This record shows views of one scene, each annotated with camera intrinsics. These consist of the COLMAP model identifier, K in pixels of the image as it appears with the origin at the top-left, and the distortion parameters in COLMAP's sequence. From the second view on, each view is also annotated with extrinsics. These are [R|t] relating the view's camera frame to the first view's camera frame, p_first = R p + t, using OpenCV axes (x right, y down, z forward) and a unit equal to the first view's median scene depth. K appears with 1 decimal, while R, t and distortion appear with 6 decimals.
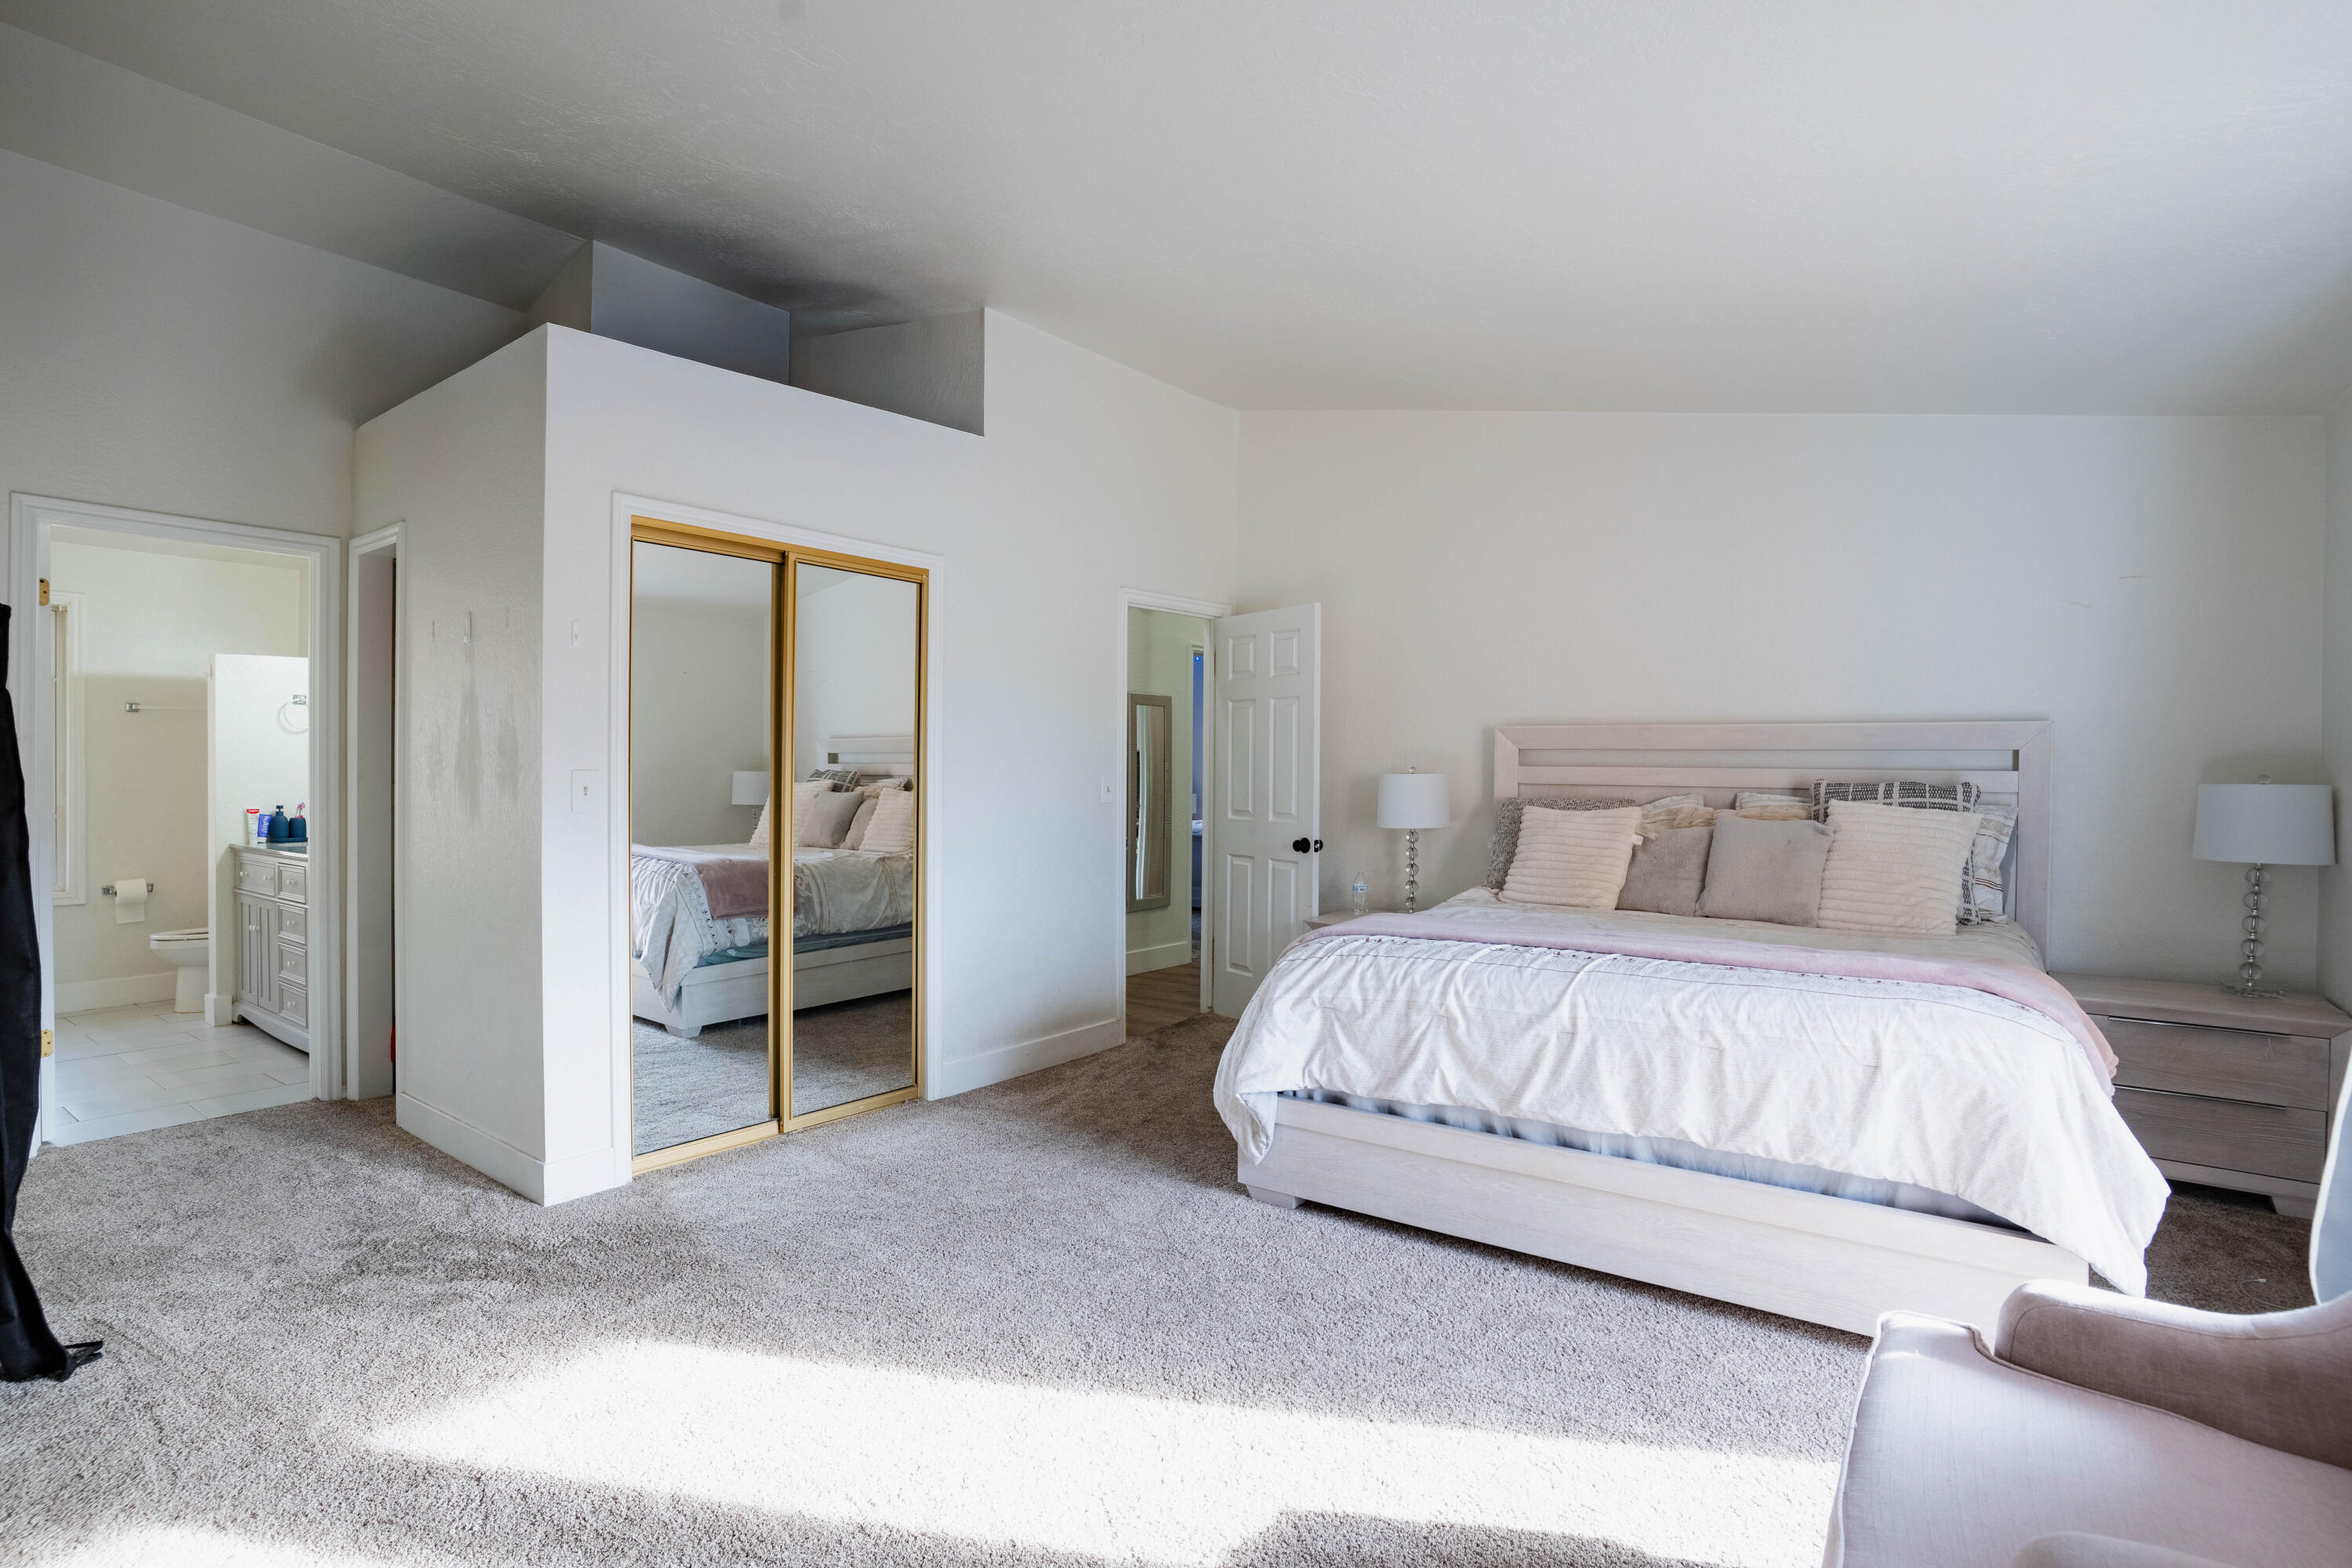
lens RADIAL K [[1156.5, 0, 1168.2], [0, 1156.5, 783.5], [0, 0, 1]] dist [-0.075323, 0.033732]
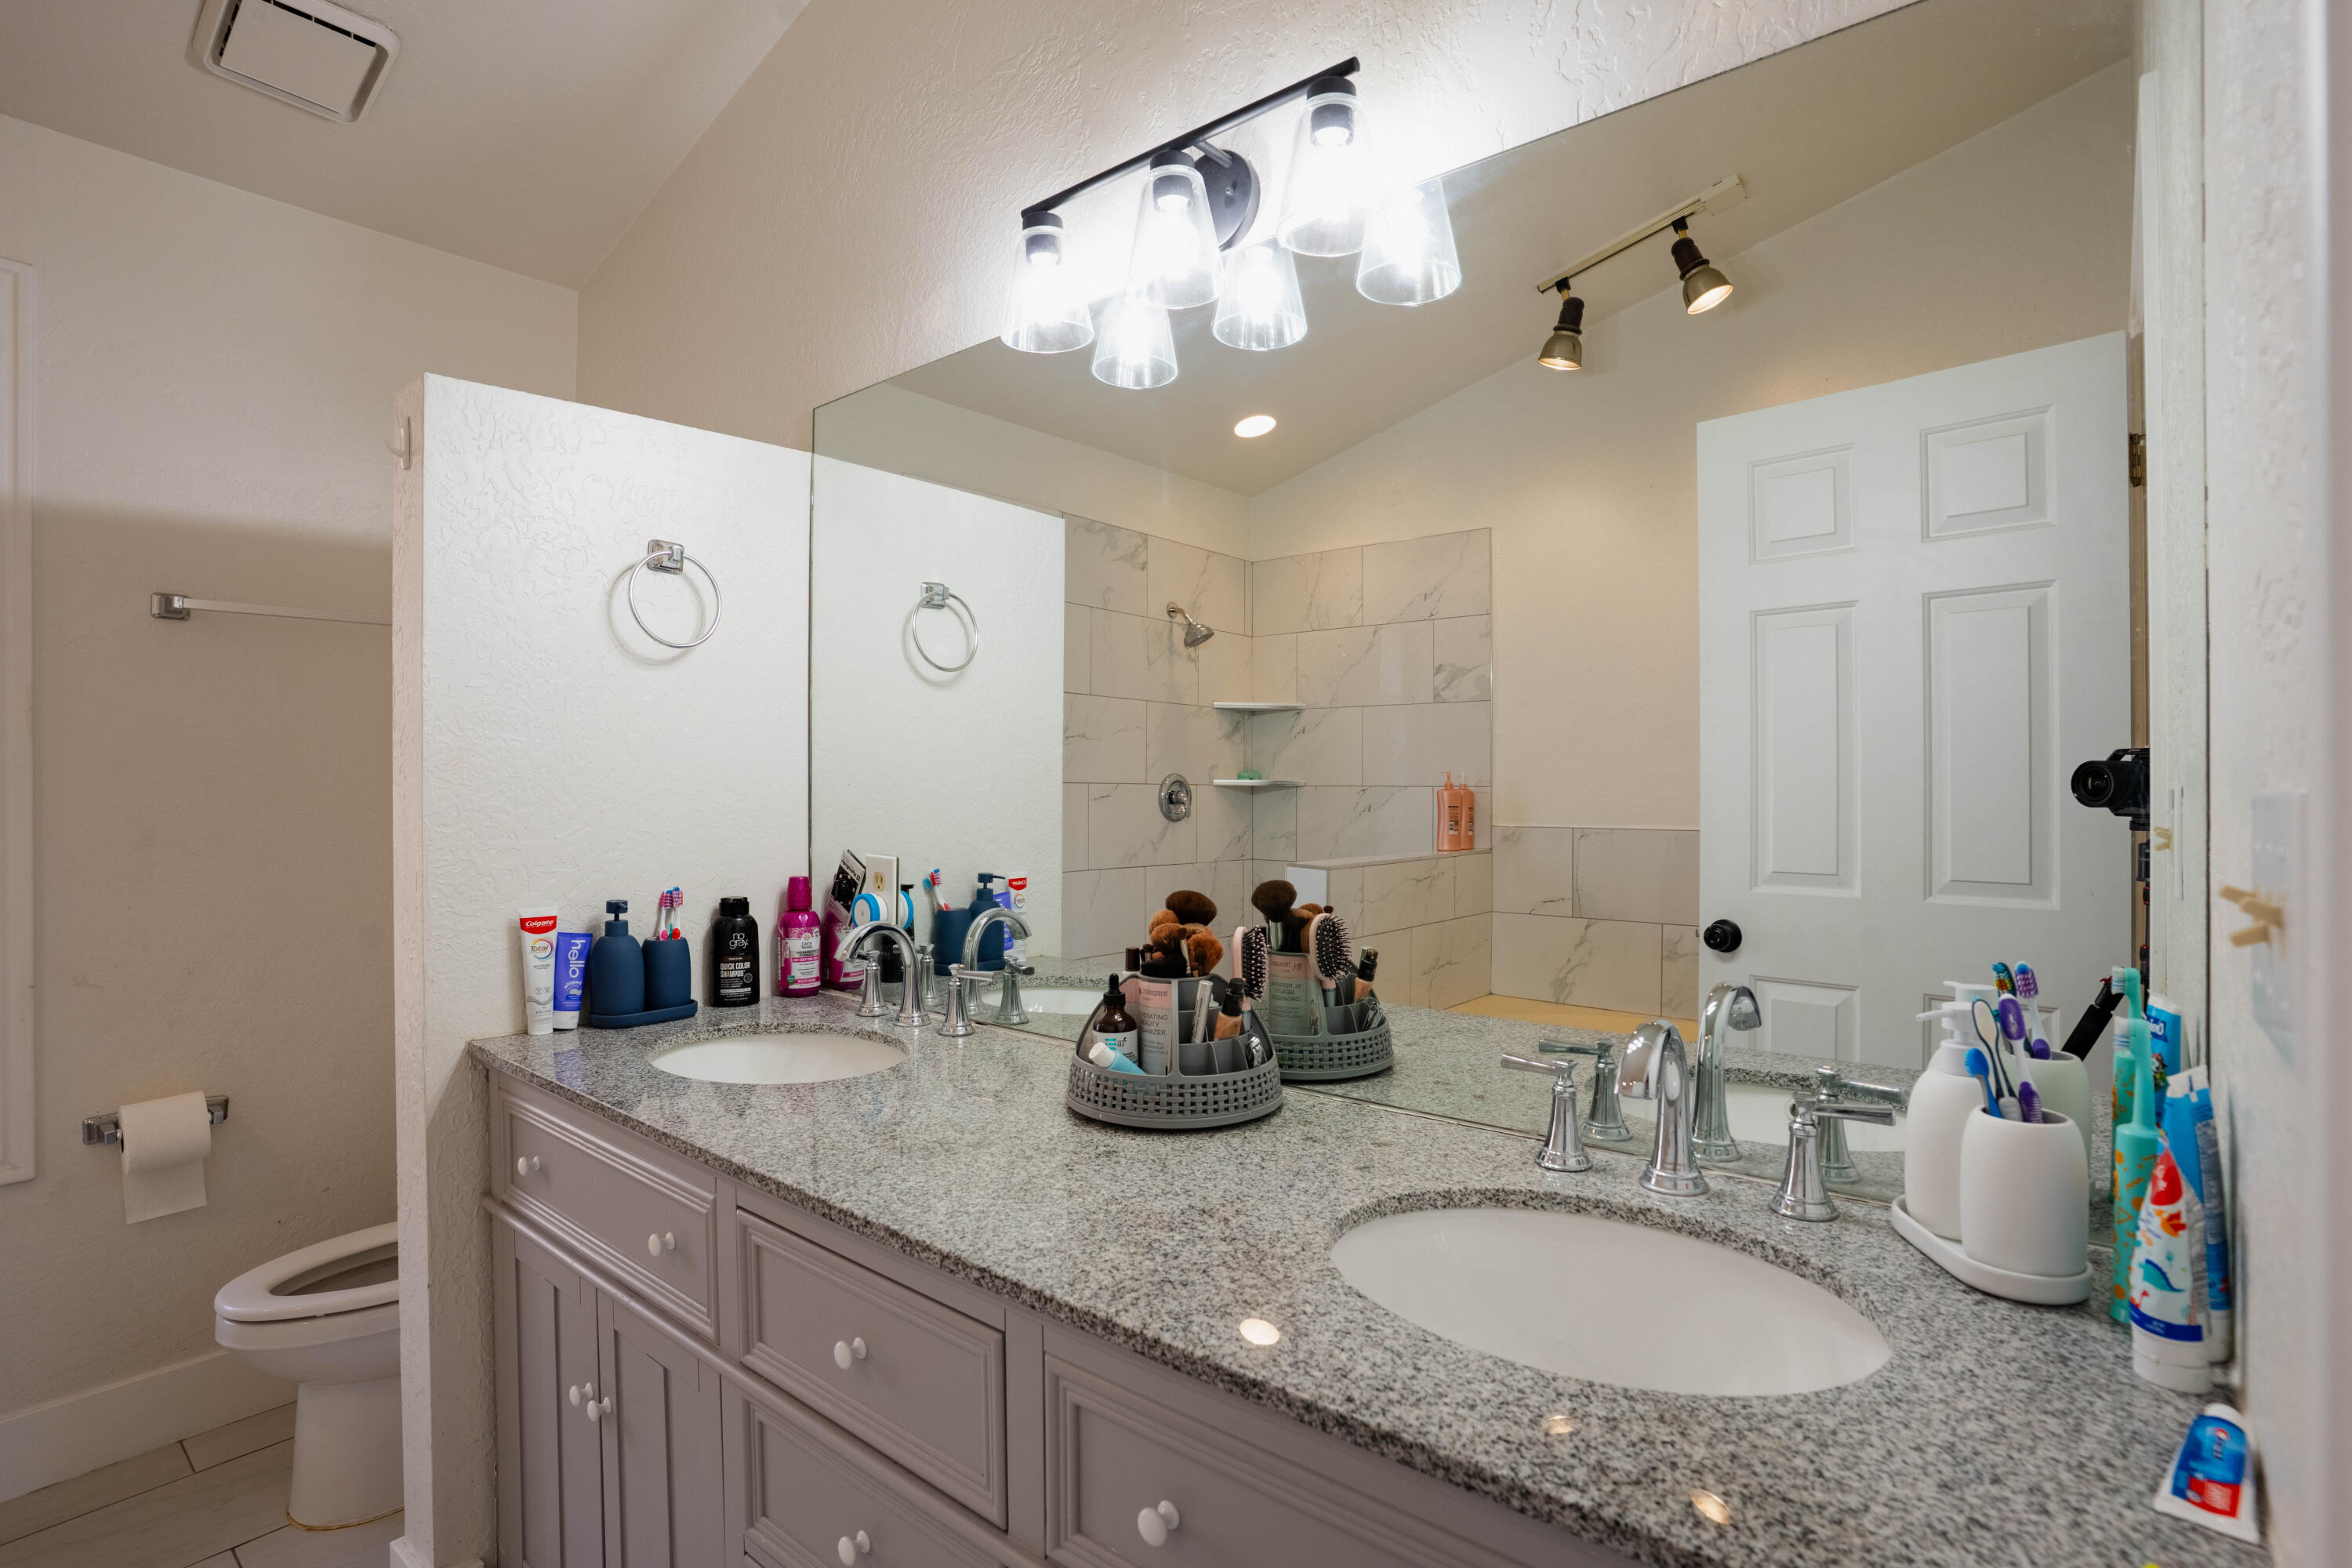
lens RADIAL K [[1156.5, 0, 1168.2], [0, 1156.5, 783.5], [0, 0, 1]] dist [-0.075323, 0.033732]
pose [[0.998456, -0.004769, -0.055349, -0.635229], [0.004490, 0.999977, -0.005160, -0.009616], [0.055372, 0.004904, 0.998454, 0.708566]]
